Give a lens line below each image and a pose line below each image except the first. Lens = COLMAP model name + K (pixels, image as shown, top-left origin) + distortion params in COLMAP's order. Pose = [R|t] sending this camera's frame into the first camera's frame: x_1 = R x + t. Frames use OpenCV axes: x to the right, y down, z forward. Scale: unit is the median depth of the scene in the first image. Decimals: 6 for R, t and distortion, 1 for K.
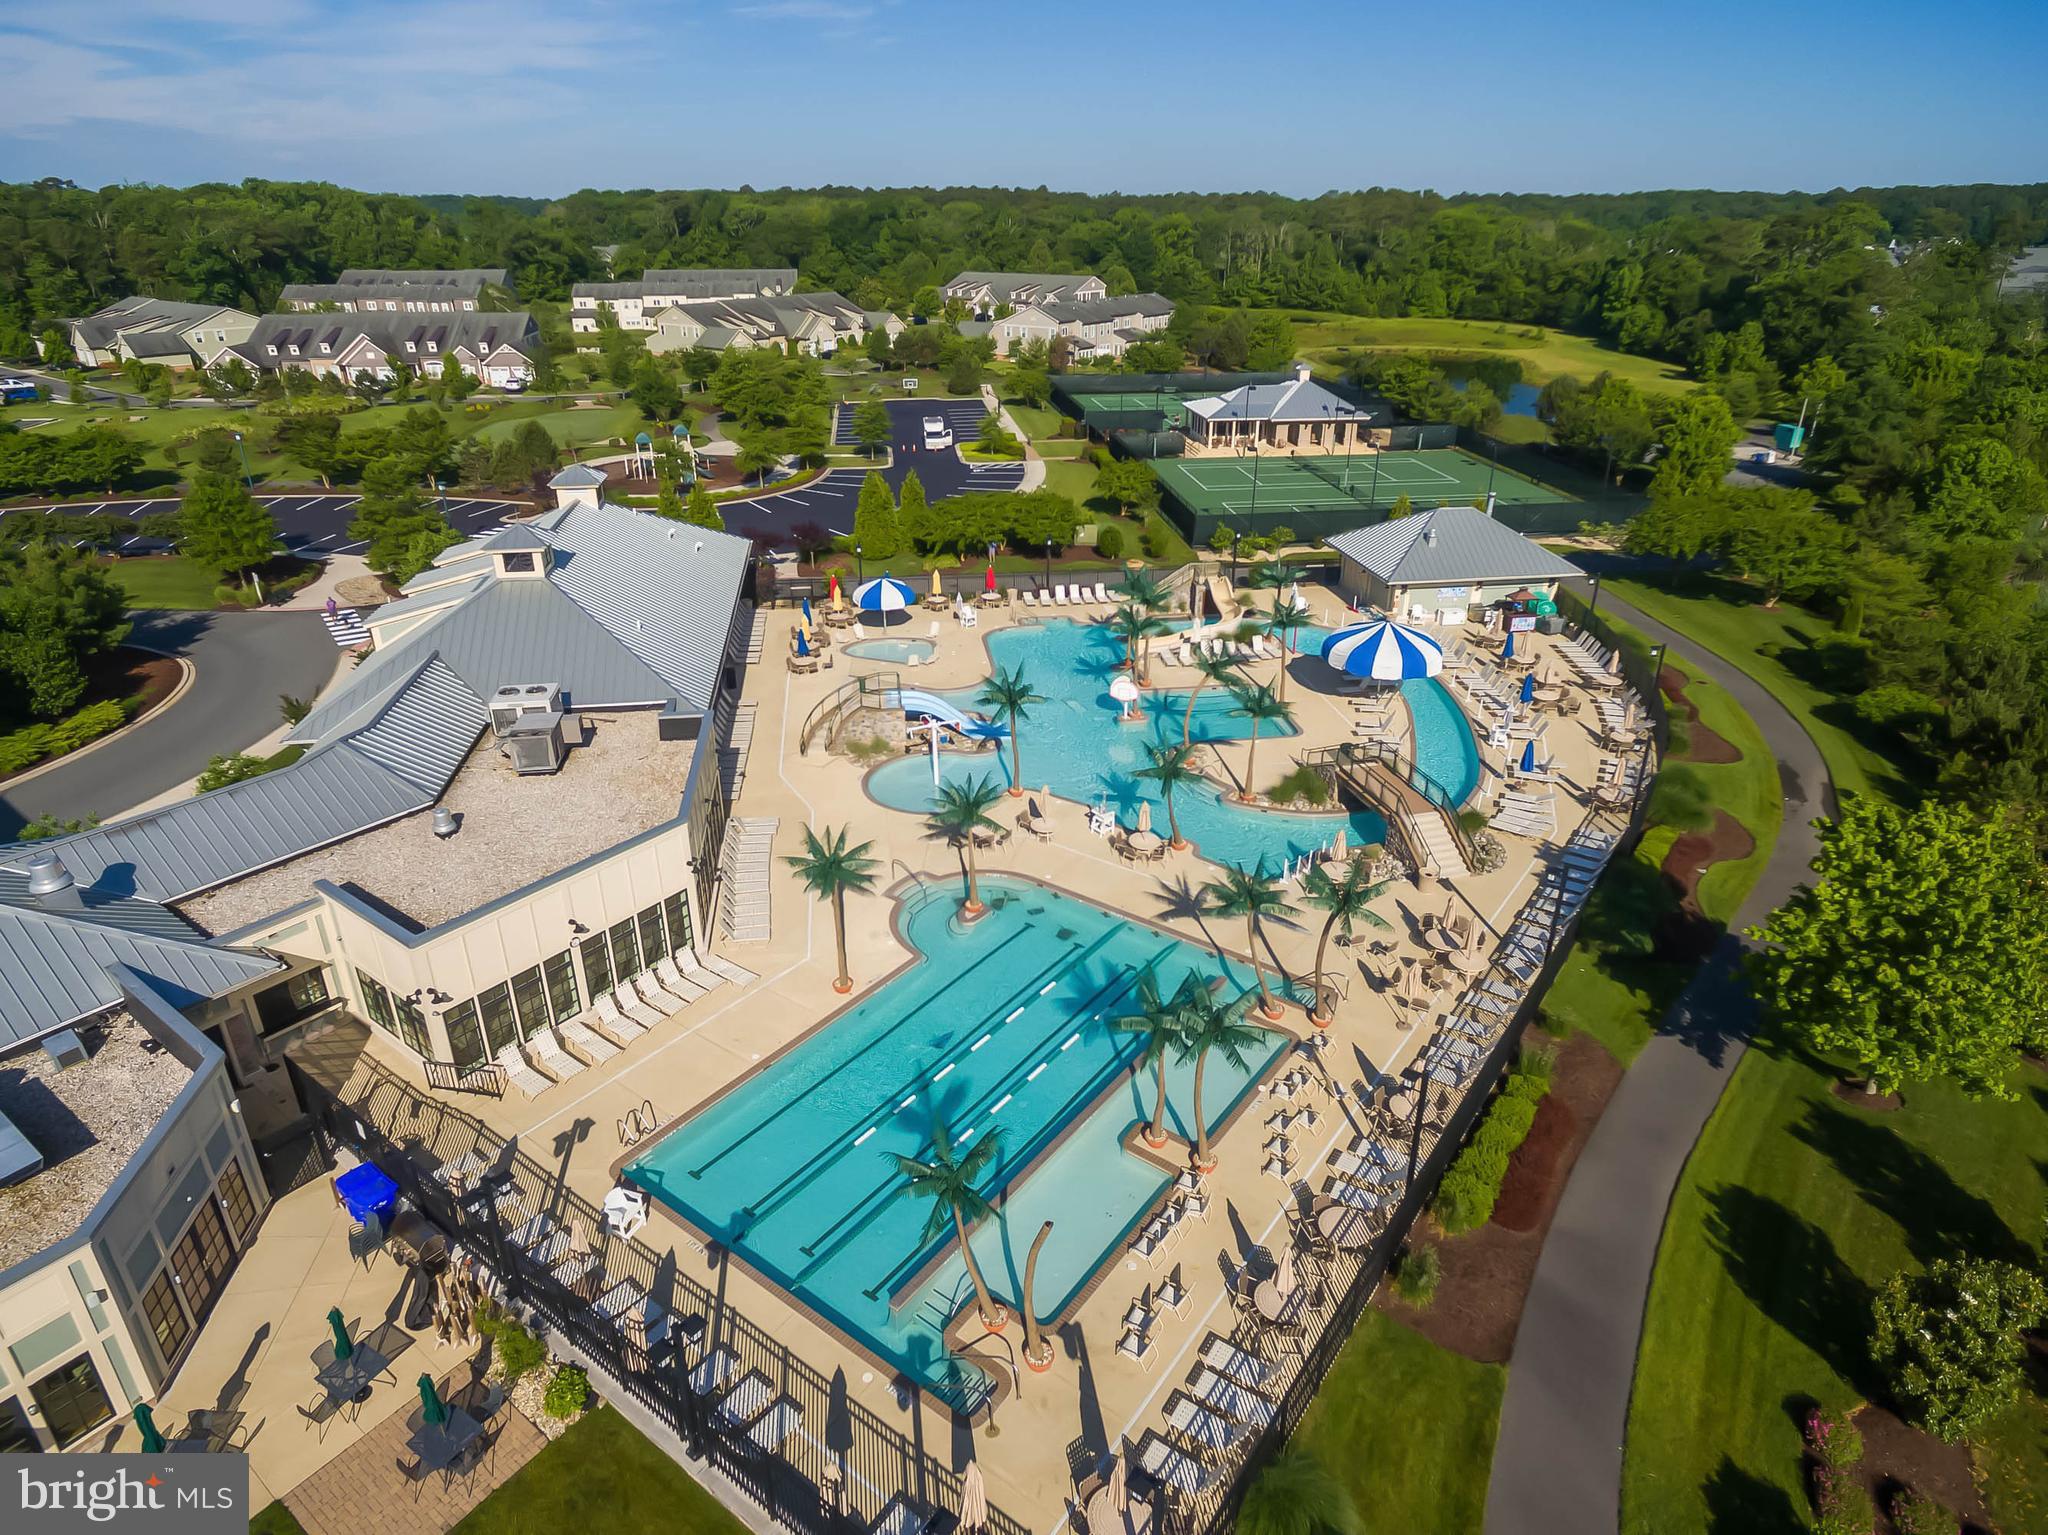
lens RADIAL K [[1196.9, 0, 1024.0], [0, 1196.9, 767.5], [0, 0, 1]] dist [-0.009254, -0.001248]
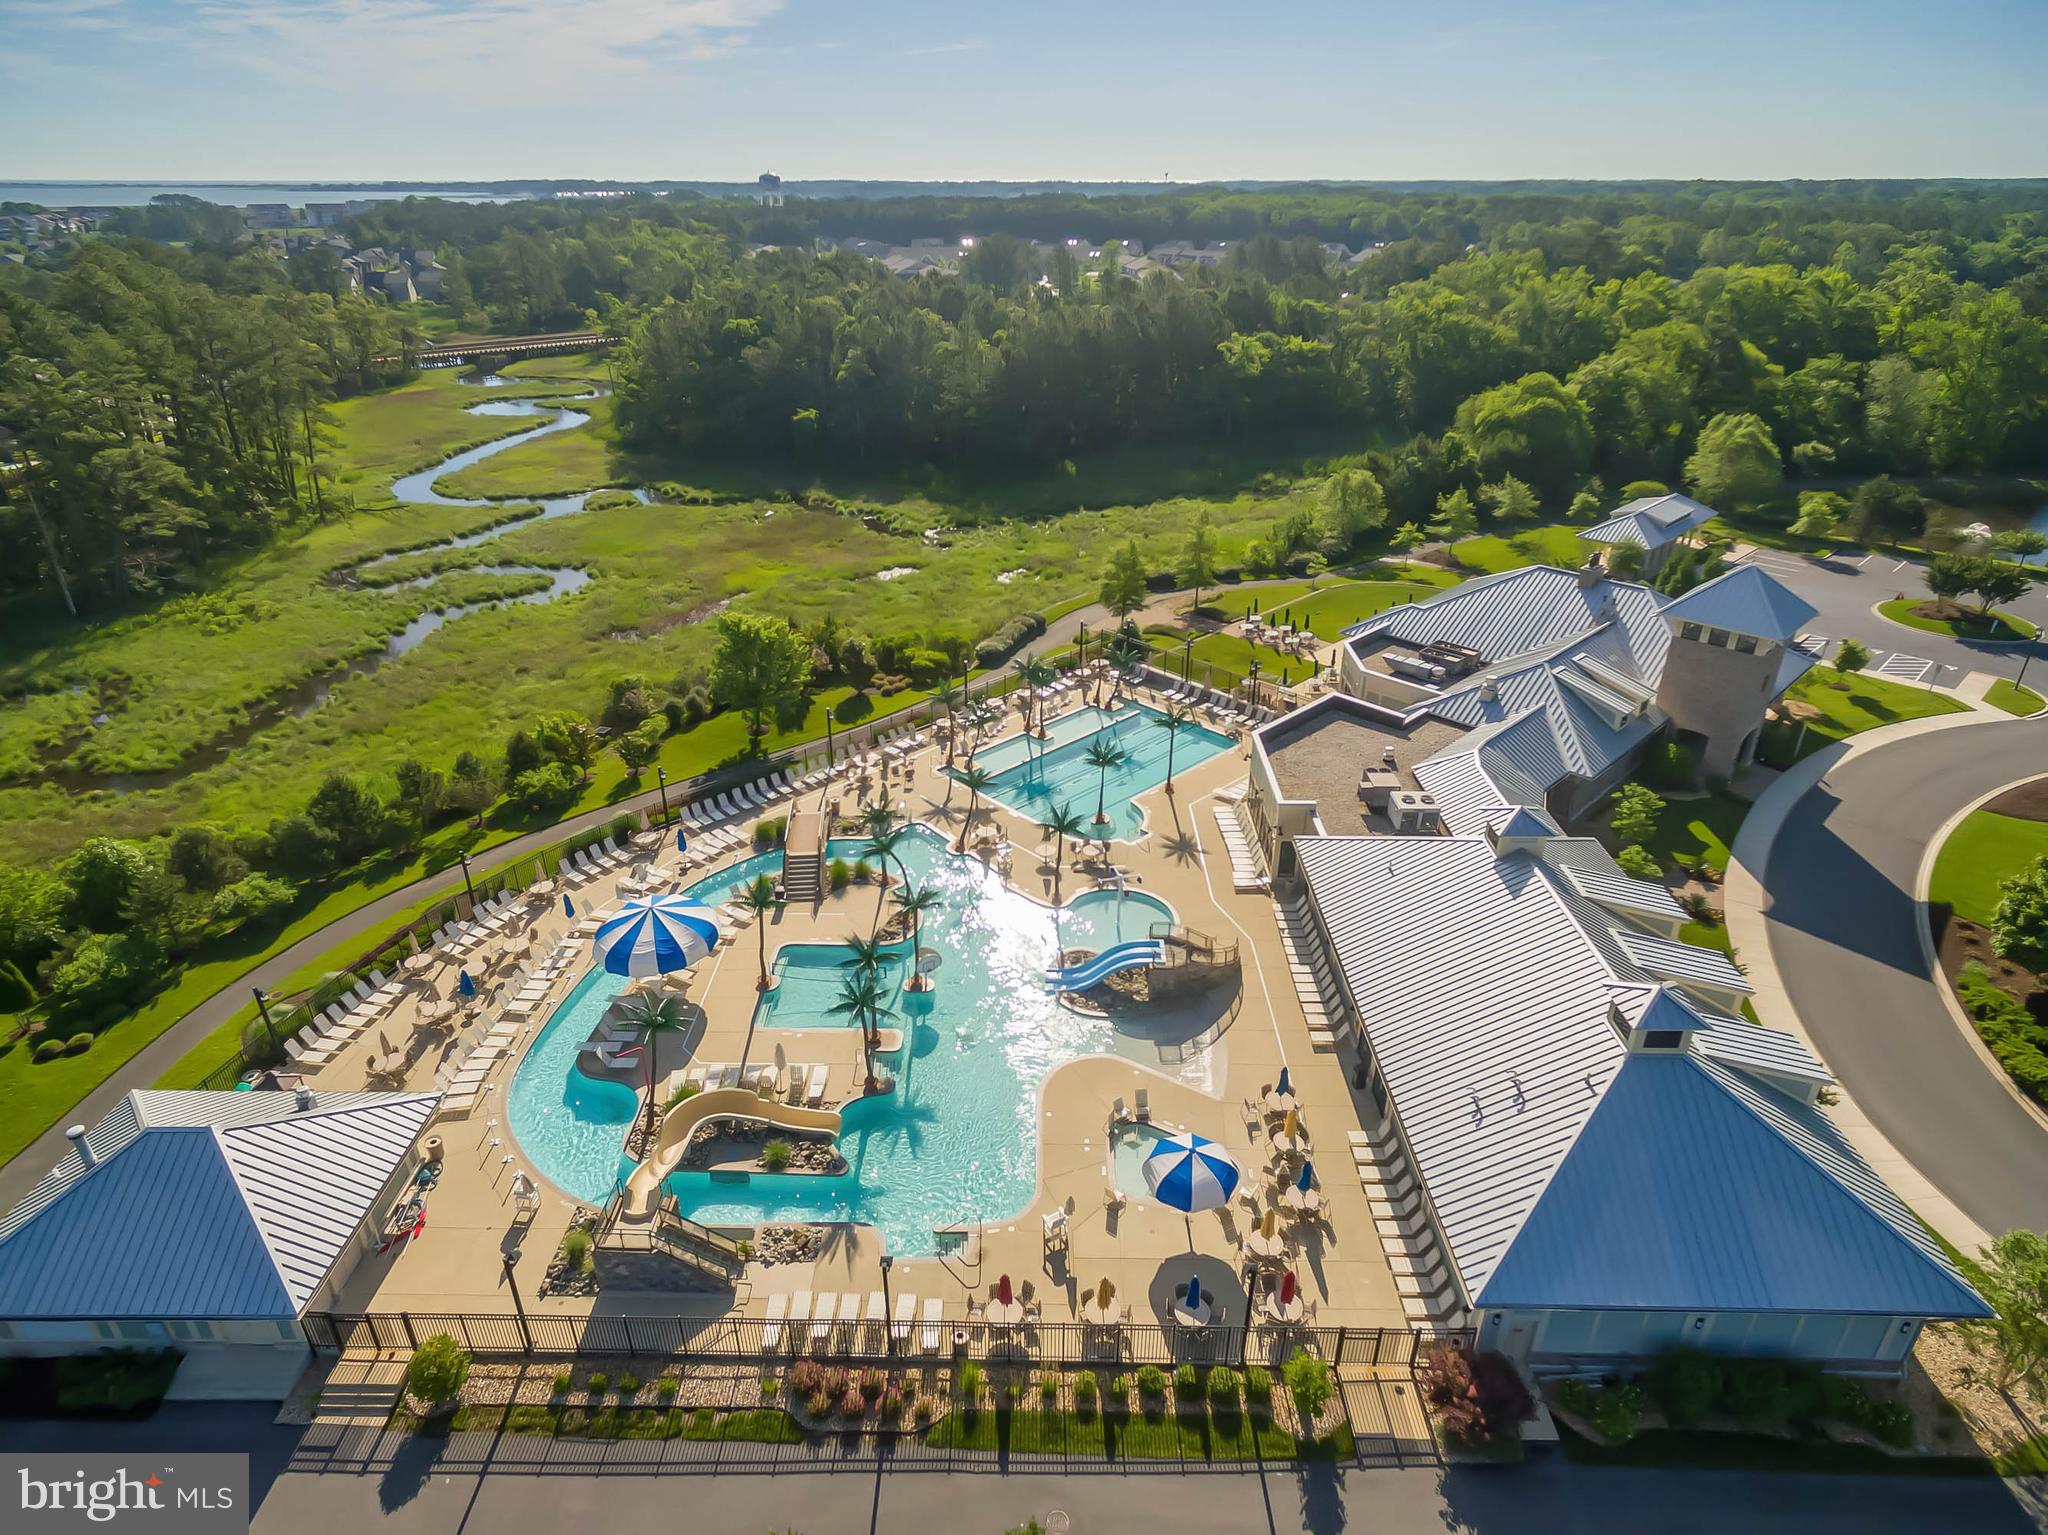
lens RADIAL K [[1182.8, 0, 1024.0], [0, 1182.8, 767.5], [0, 0, 1]] dist [0.000083, -0.000865]
pose [[-0.987703, -0.071432, 0.139070, -0.153748], [0.062980, 0.632368, 0.772103, -1.165618], [-0.143096, 0.771367, -0.620093, 1.872194]]
